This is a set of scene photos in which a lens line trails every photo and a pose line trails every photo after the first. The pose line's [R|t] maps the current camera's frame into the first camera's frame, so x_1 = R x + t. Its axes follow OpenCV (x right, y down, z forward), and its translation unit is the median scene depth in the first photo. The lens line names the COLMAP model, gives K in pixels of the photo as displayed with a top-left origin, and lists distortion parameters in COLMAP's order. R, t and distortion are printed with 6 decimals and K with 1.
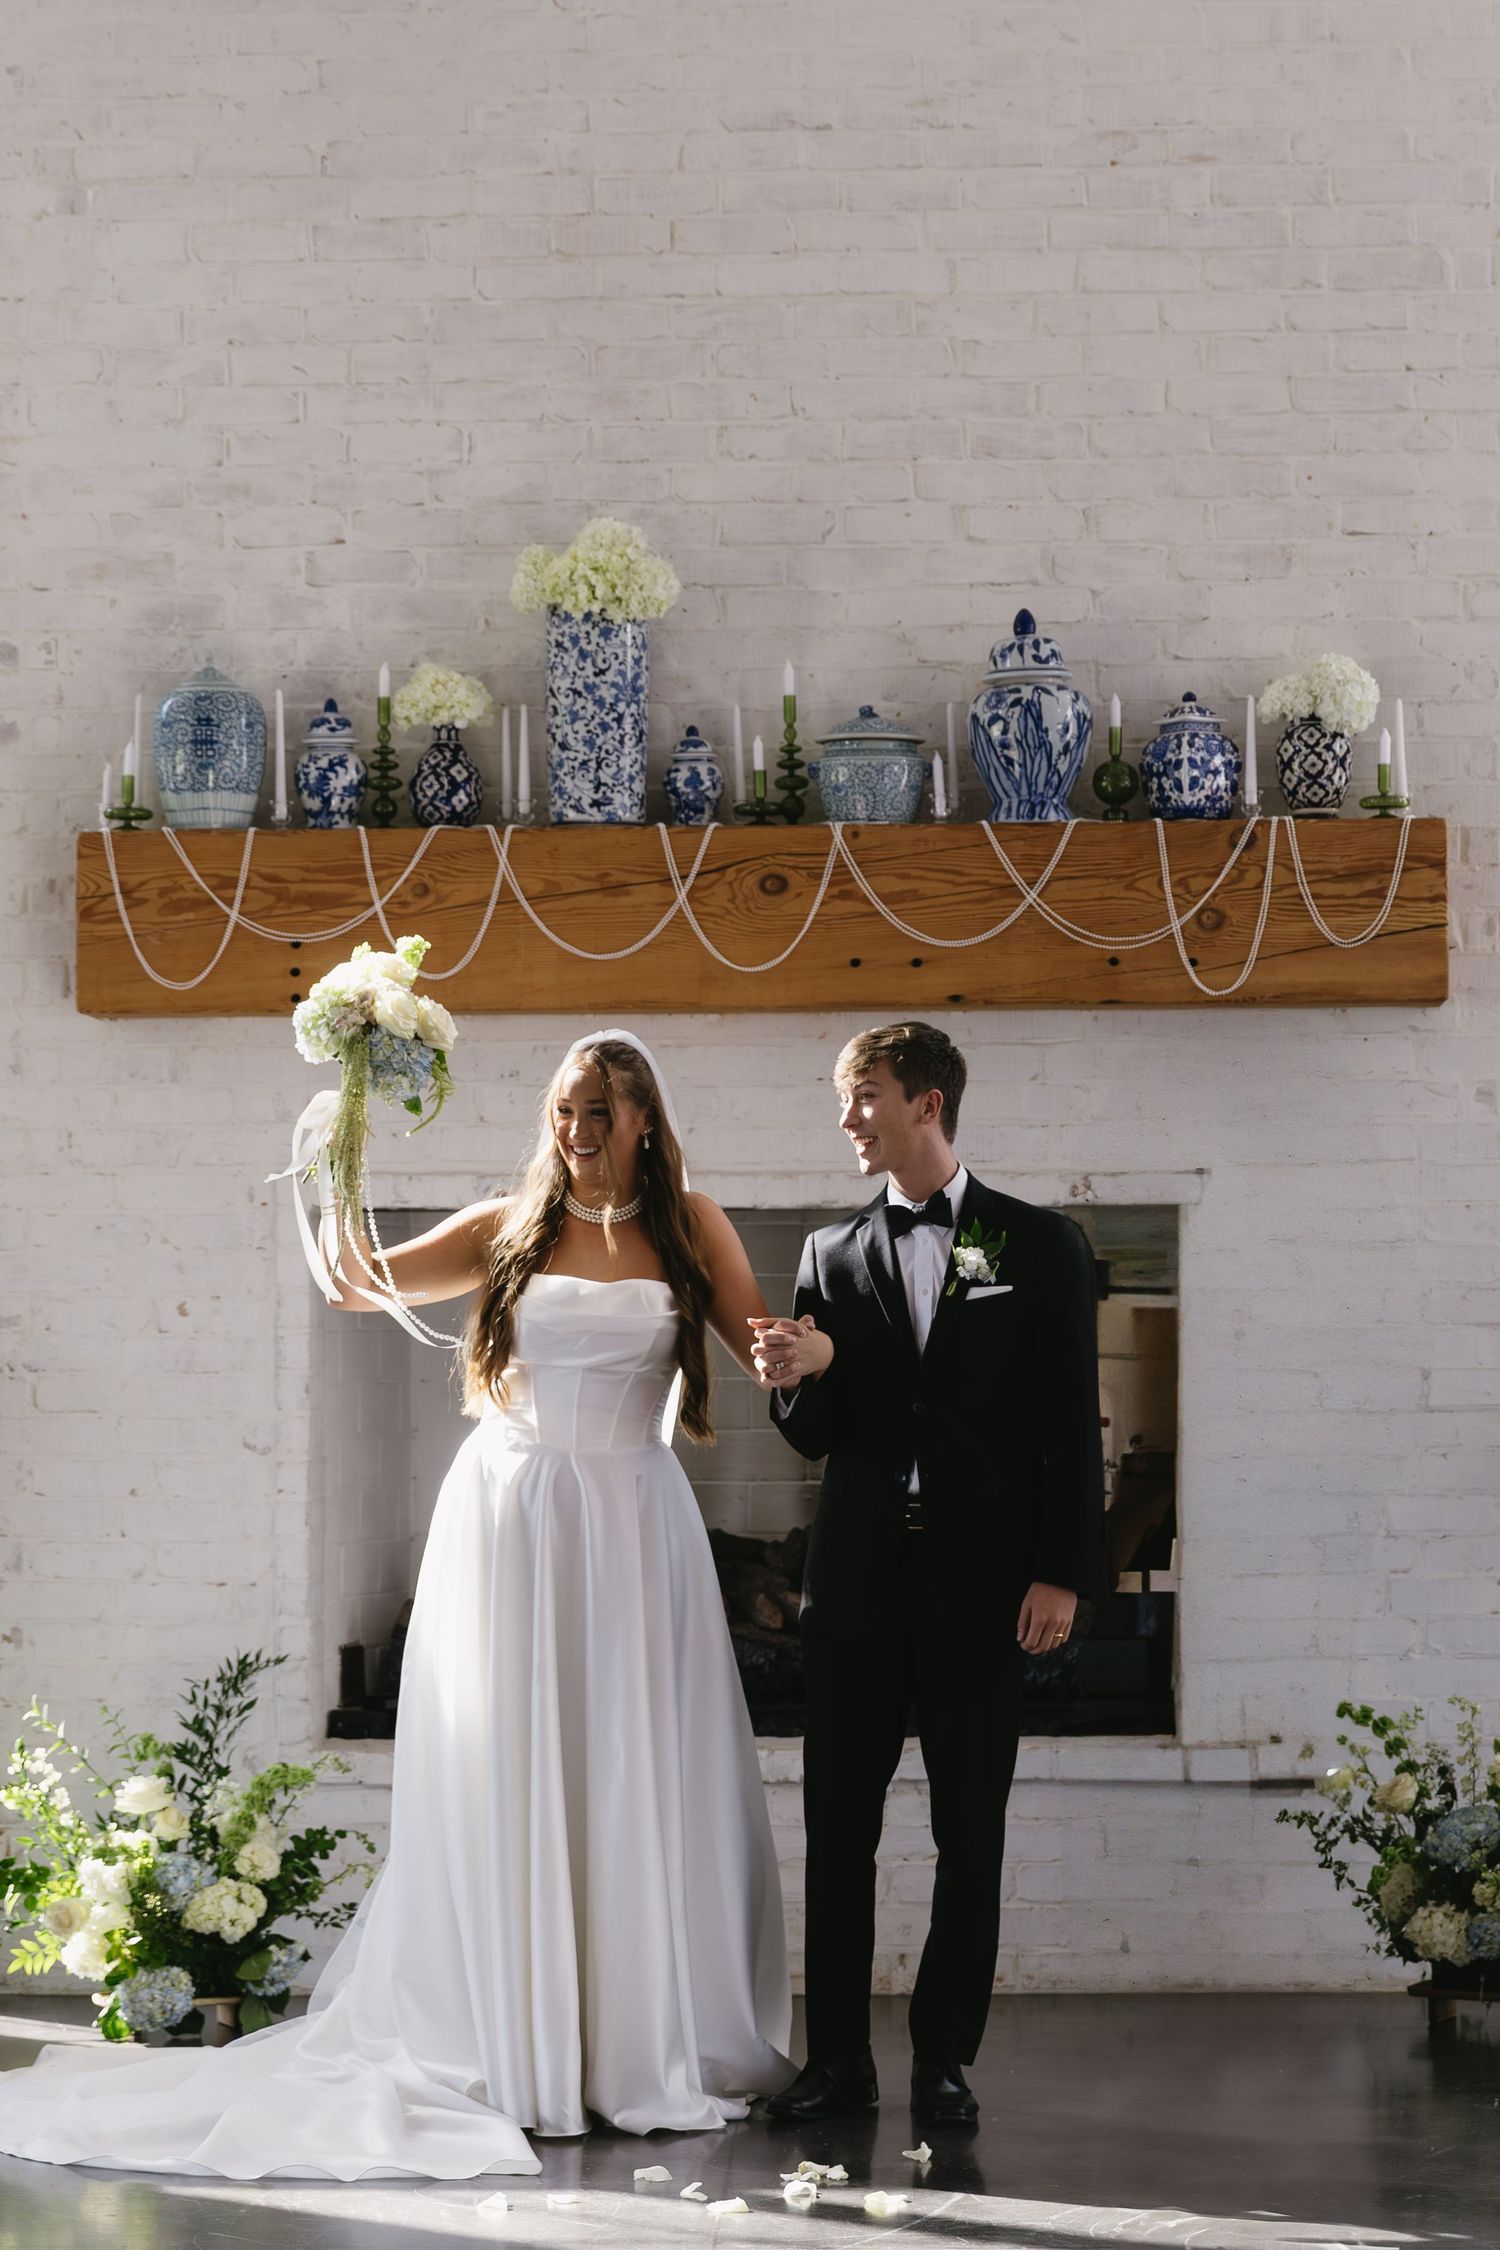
lens RADIAL K [[4933.5, 0, 667.9], [0, 4933.5, 1046.0], [0, 0, 1]] dist [-0.008913, 0.000000]
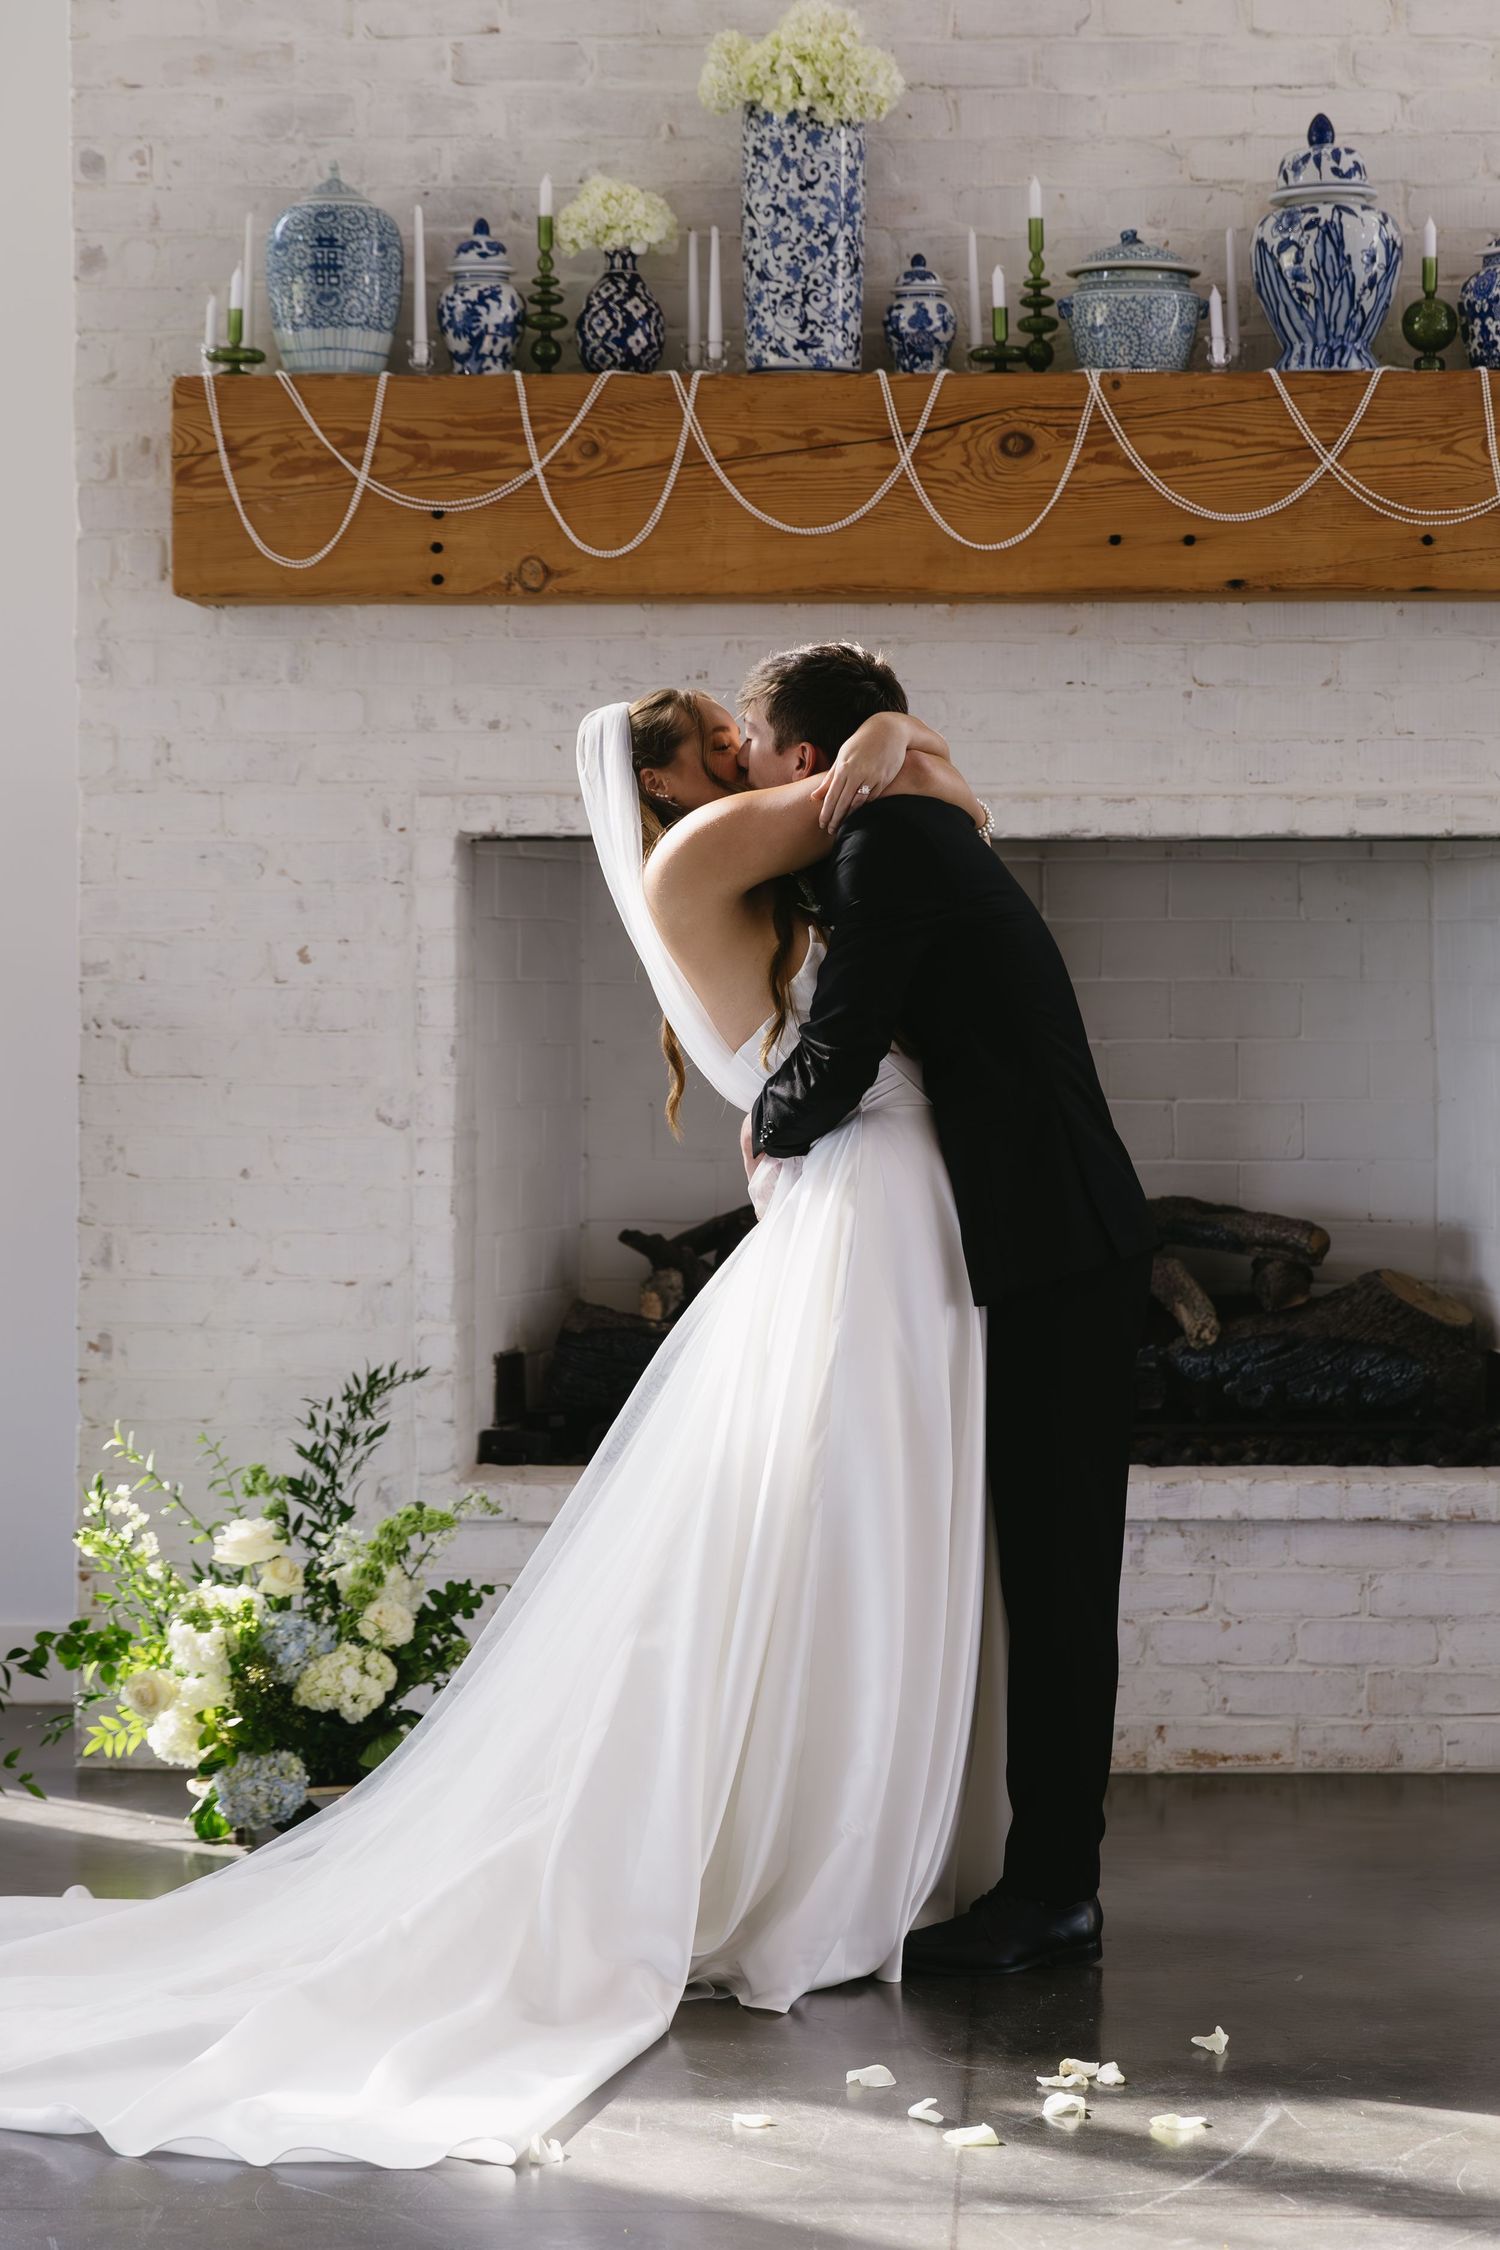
lens RADIAL K [[4506.6, 0, 898.9], [0, 4506.6, 1033.6], [0, 0, 1]] dist [-0.037659, 0.000000]
pose [[0.999957, 0.004826, 0.007949, -0.003763], [-0.005339, 0.997818, 0.065808, 0.016098], [-0.007614, -0.065847, 0.997801, 0.240519]]
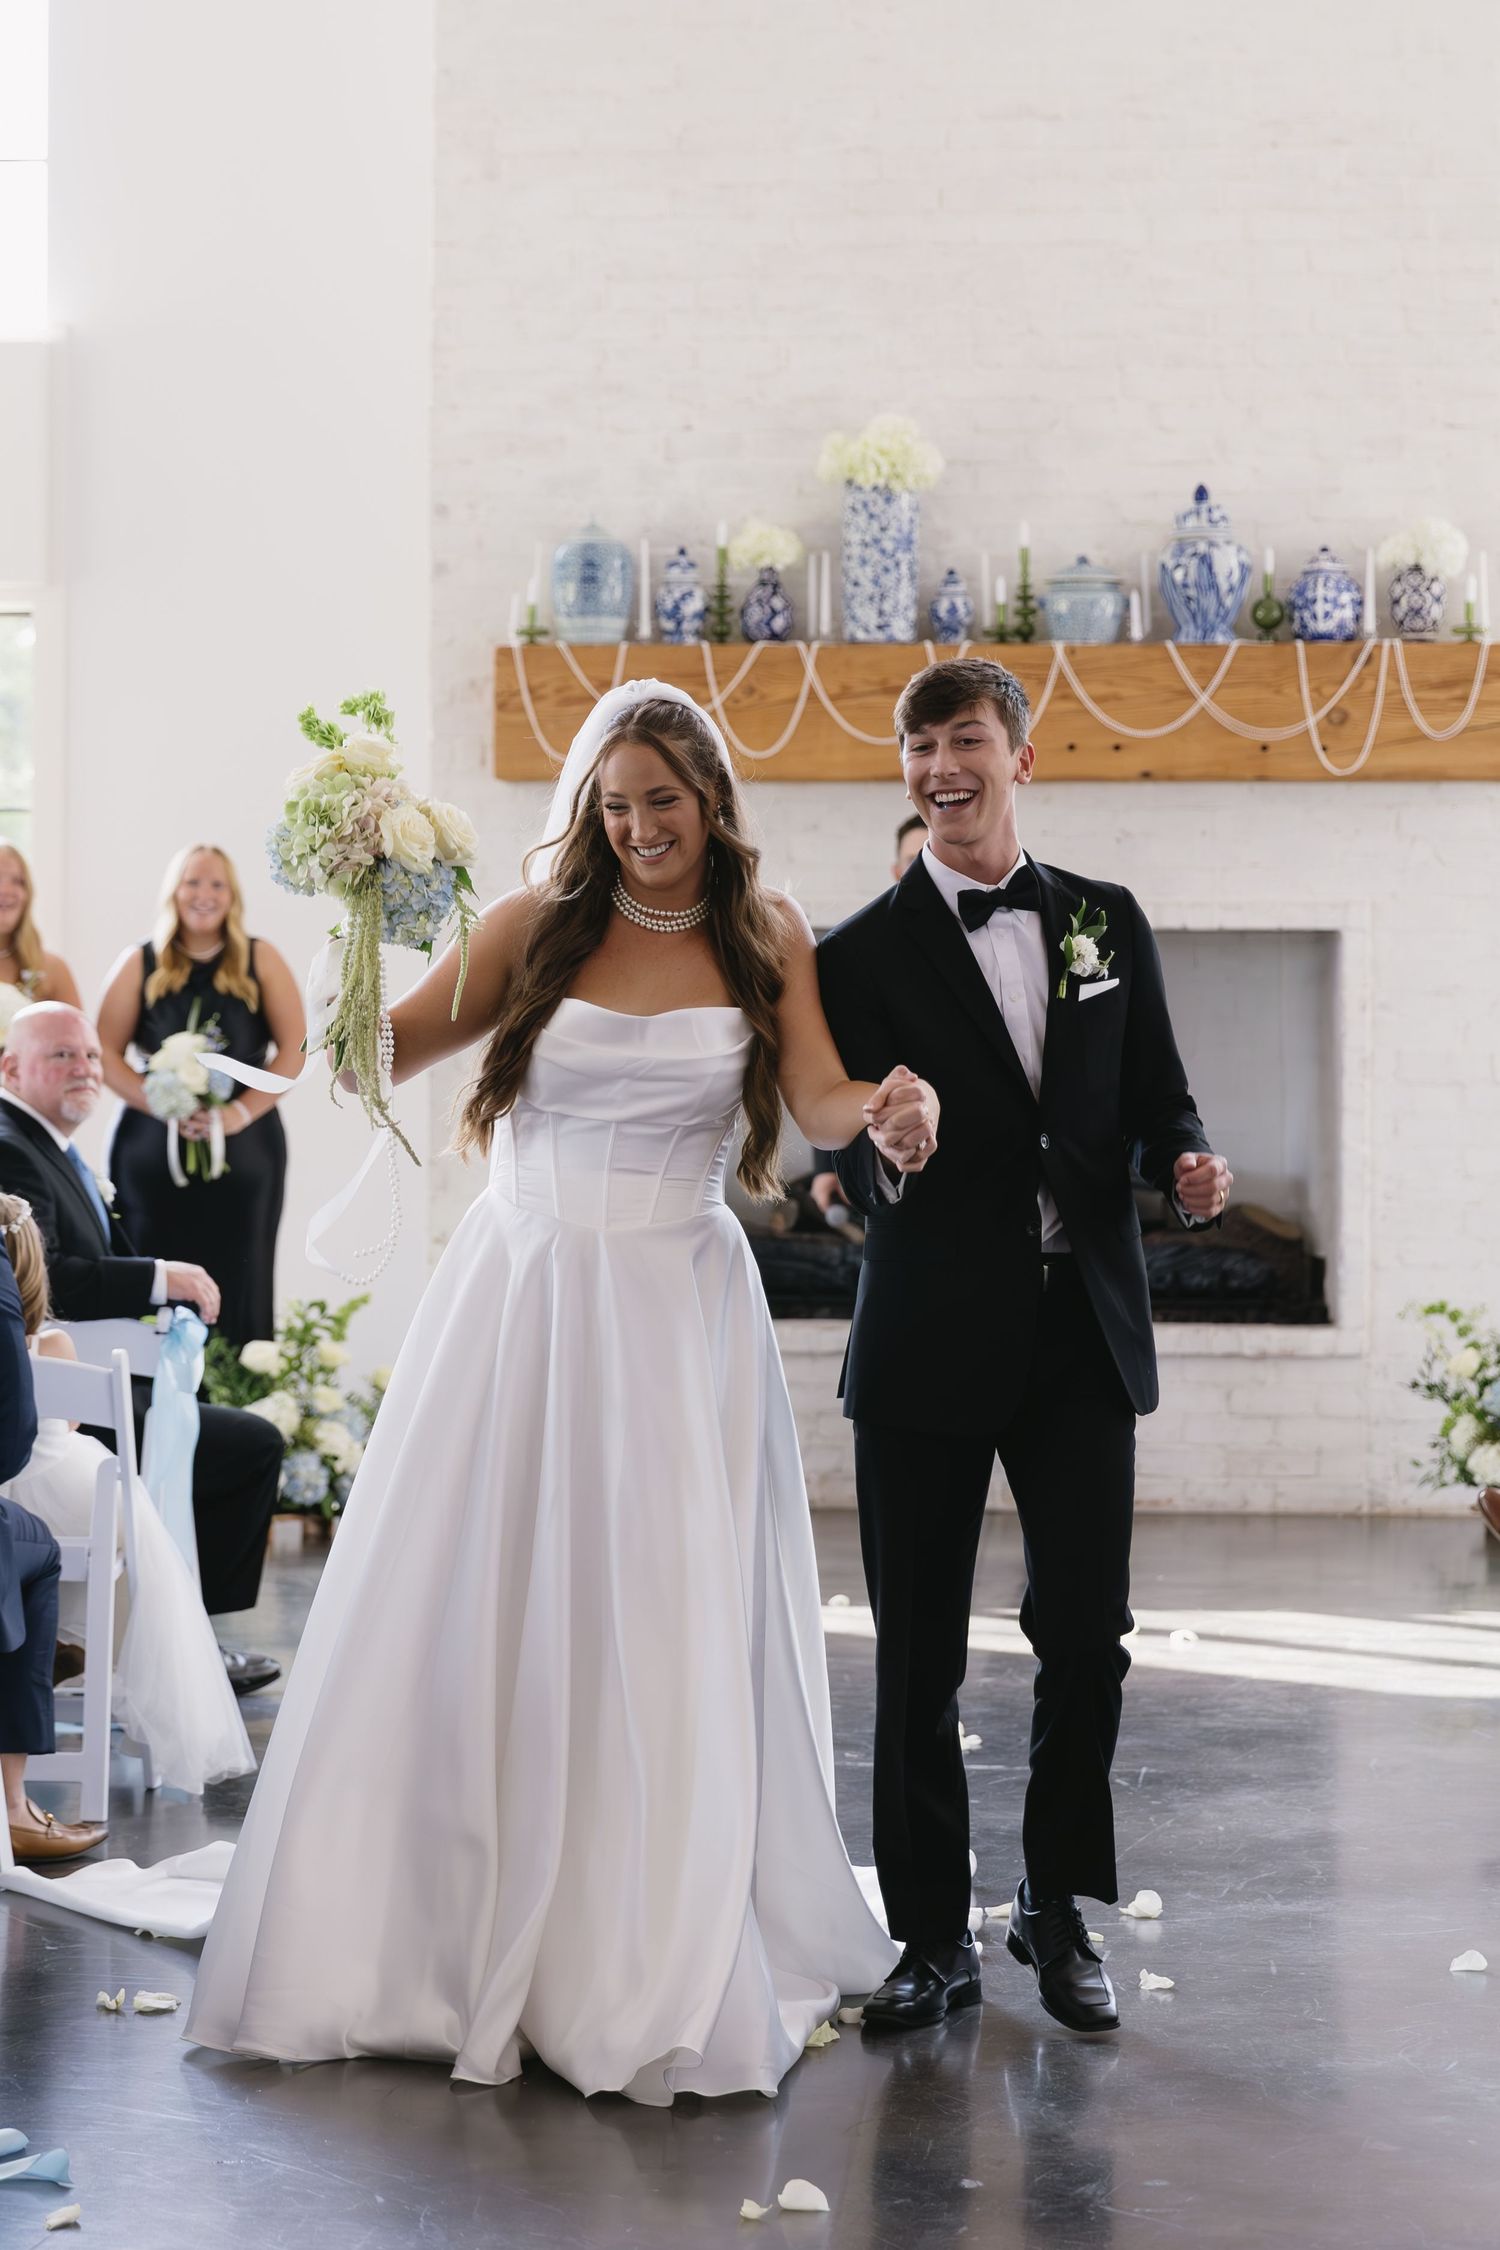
lens RADIAL K [[5082.3, 0, 671.1], [0, 5082.3, 960.2], [0, 0, 1]] dist [0.023642, 0.000000]
pose [[0.998941, 0.010248, -0.044847, -0.008281], [-0.008528, 0.999227, 0.038369, -0.011057], [0.045206, -0.037946, 0.998257, -0.389666]]
